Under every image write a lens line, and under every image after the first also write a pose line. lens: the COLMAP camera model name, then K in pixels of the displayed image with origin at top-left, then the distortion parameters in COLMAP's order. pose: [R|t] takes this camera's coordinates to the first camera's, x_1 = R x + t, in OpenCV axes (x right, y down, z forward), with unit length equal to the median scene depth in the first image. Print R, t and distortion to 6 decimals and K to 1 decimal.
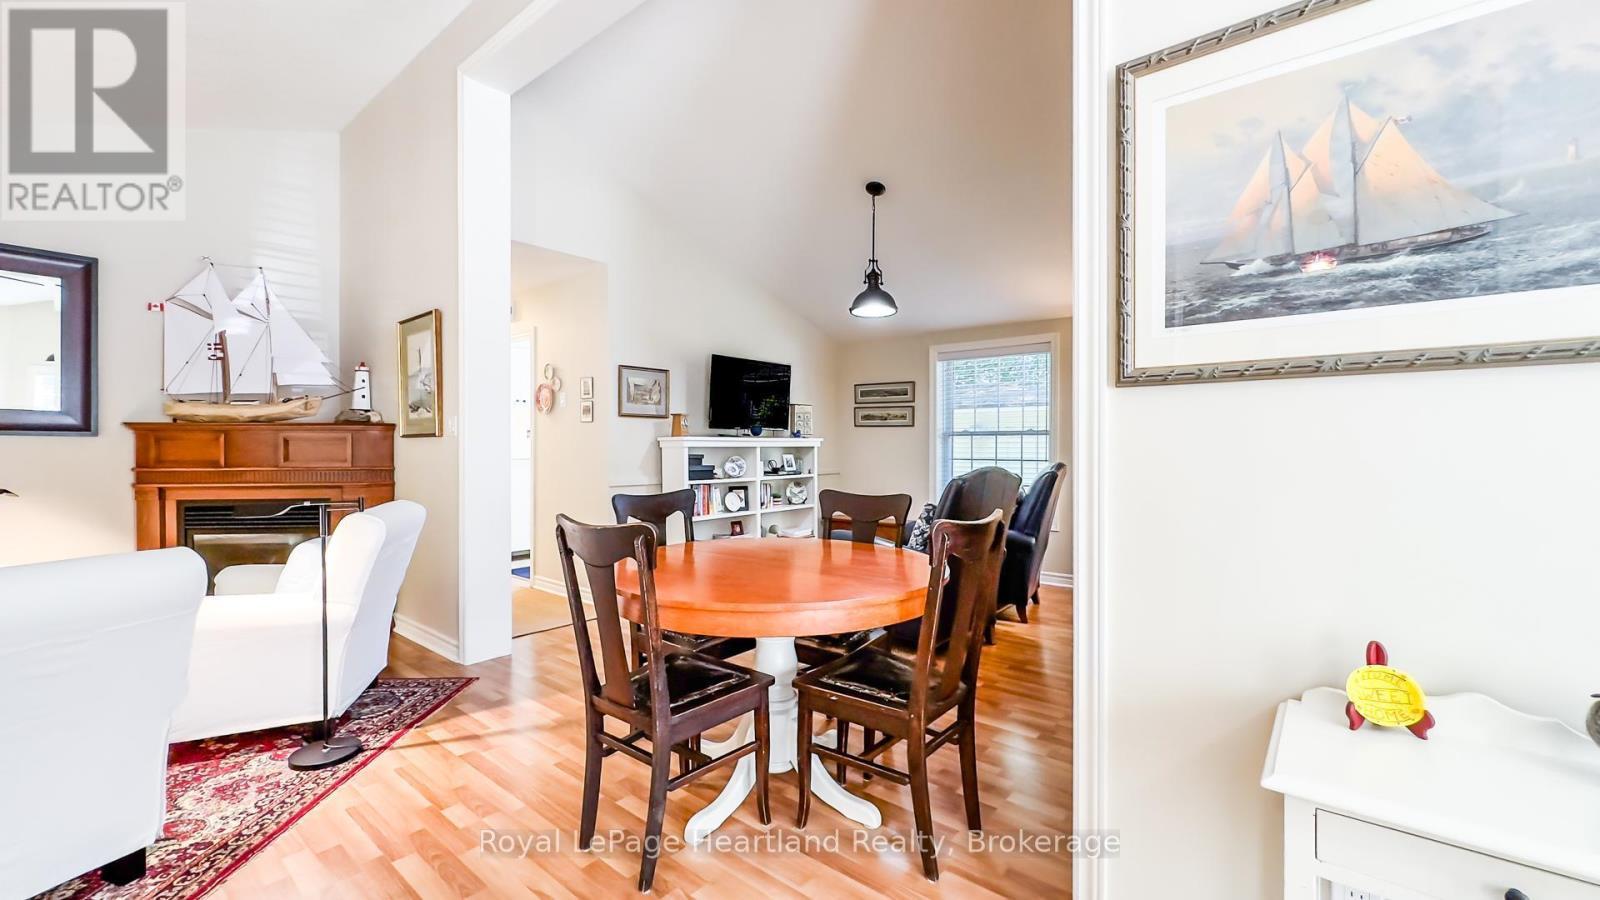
lens RADIAL K [[643.5, 0, 800.0], [0, 643.5, 450.0], [0, 0, 1]] dist [-0.002307, 0.000040]
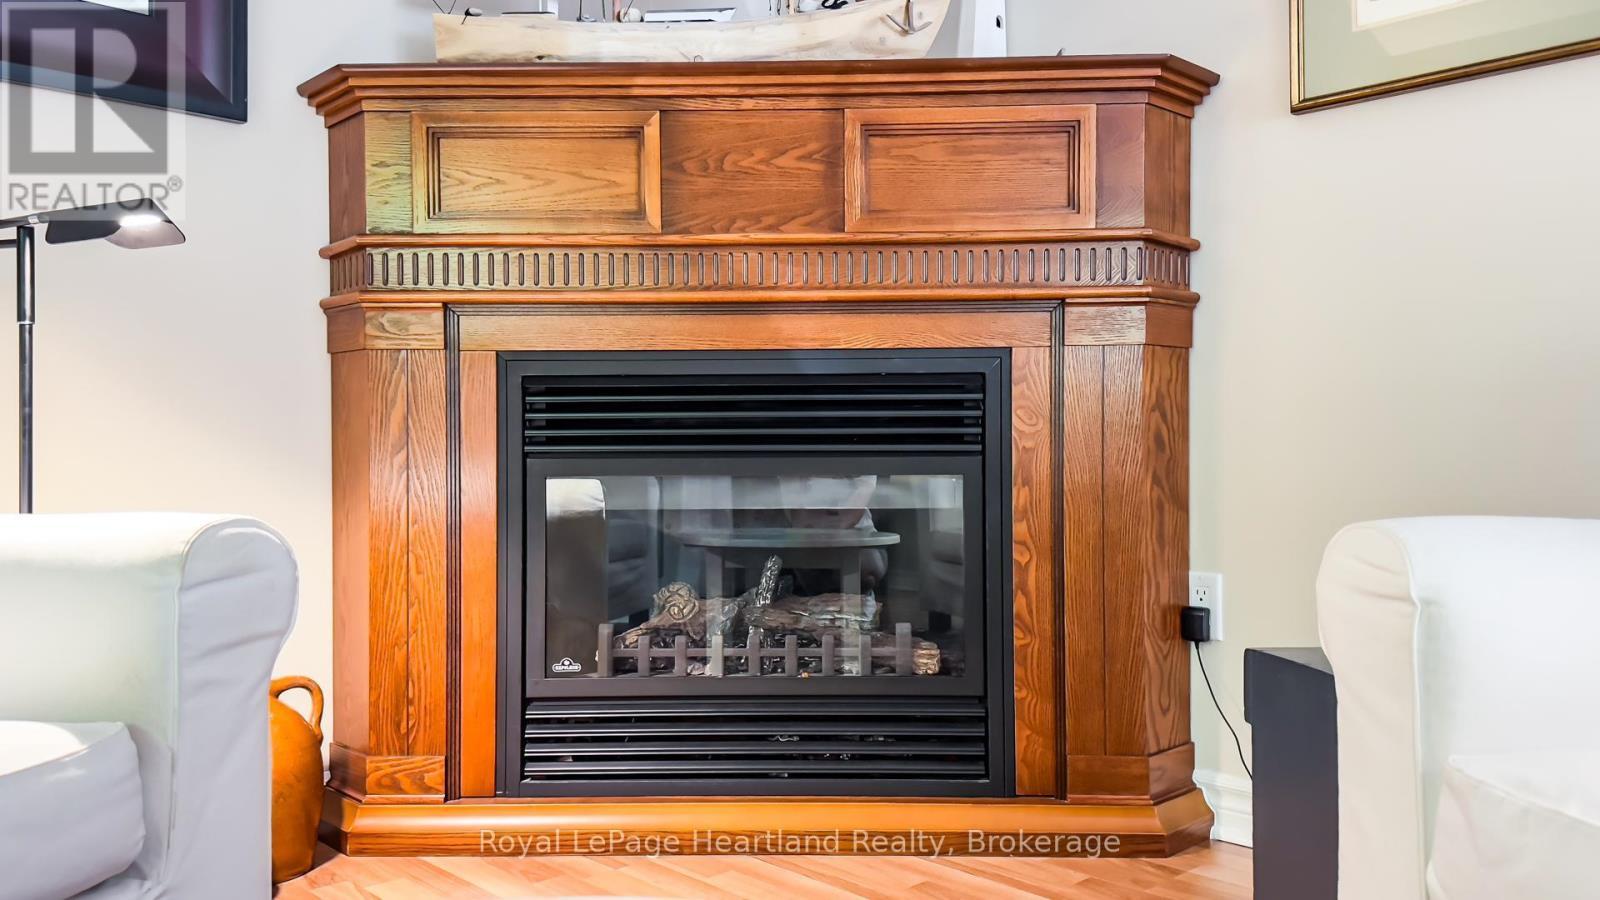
lens RADIAL K [[1301.6, 0, 800.0], [0, 1301.6, 450.0], [0, 0, 1]] dist [0.095666, 0.000071]
pose [[0.993968, -0.007881, -0.109385, -1.446706], [0.008442, 0.999953, 0.004671, 0.220013], [0.109343, -0.005566, 0.993989, 0.830570]]
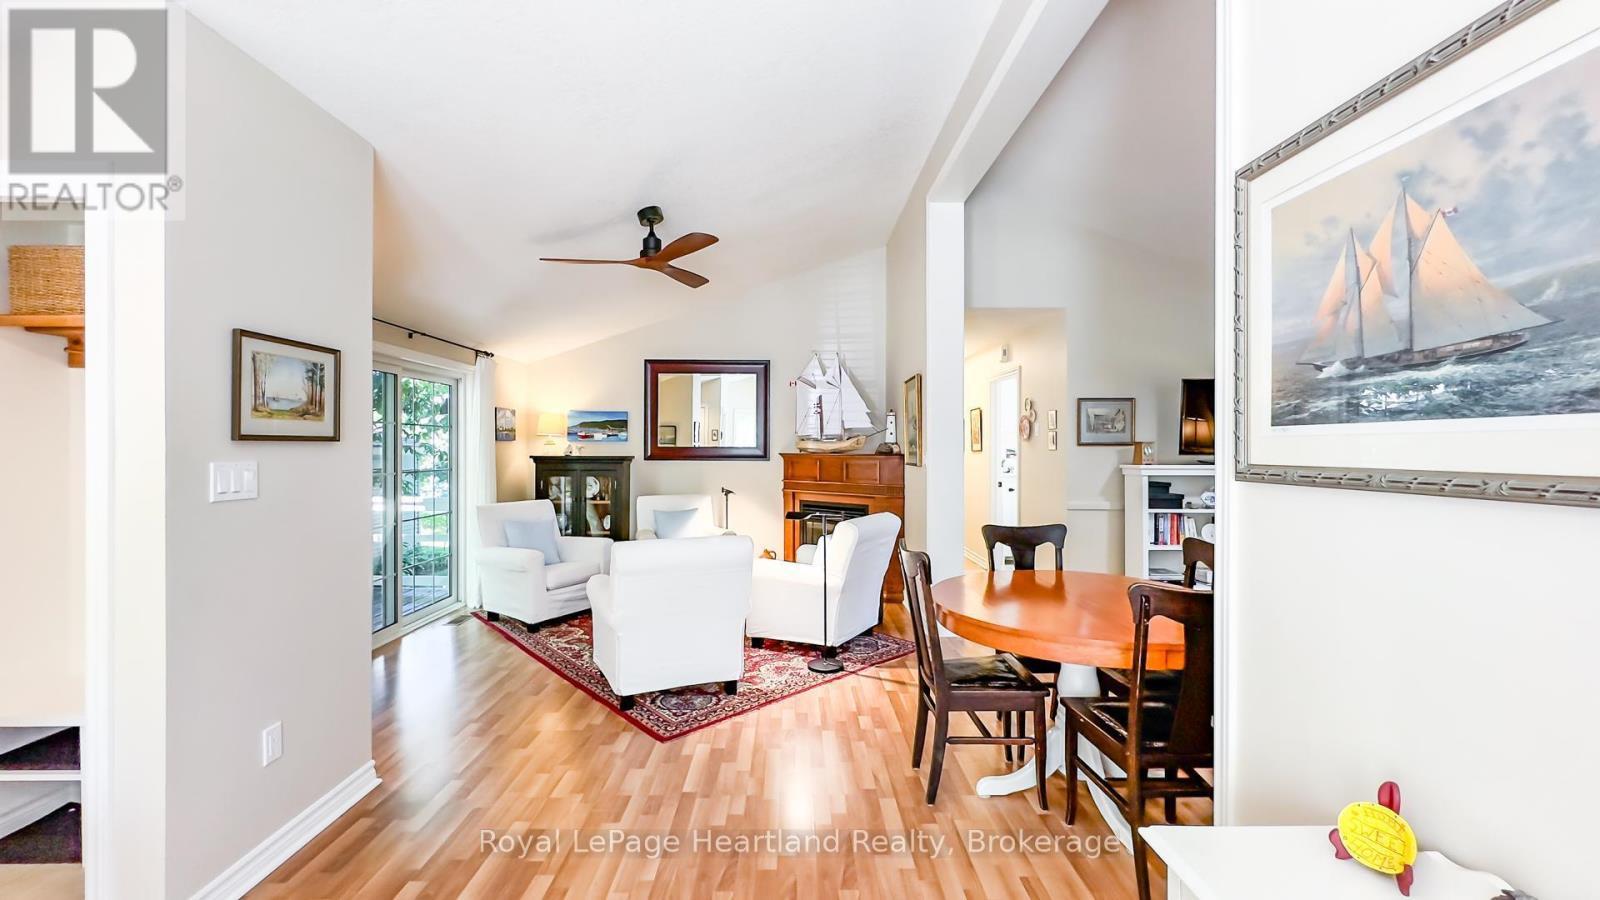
lens RADIAL K [[643.5, 0, 800.0], [0, 643.5, 450.0], [0, 0, 1]] dist [-0.002307, 0.000040]
pose [[0.645372, 0.004349, -0.763856, 0.563398], [-0.005512, 0.999984, 0.001036, -0.097967], [0.763849, 0.003542, 0.645386, -0.140736]]
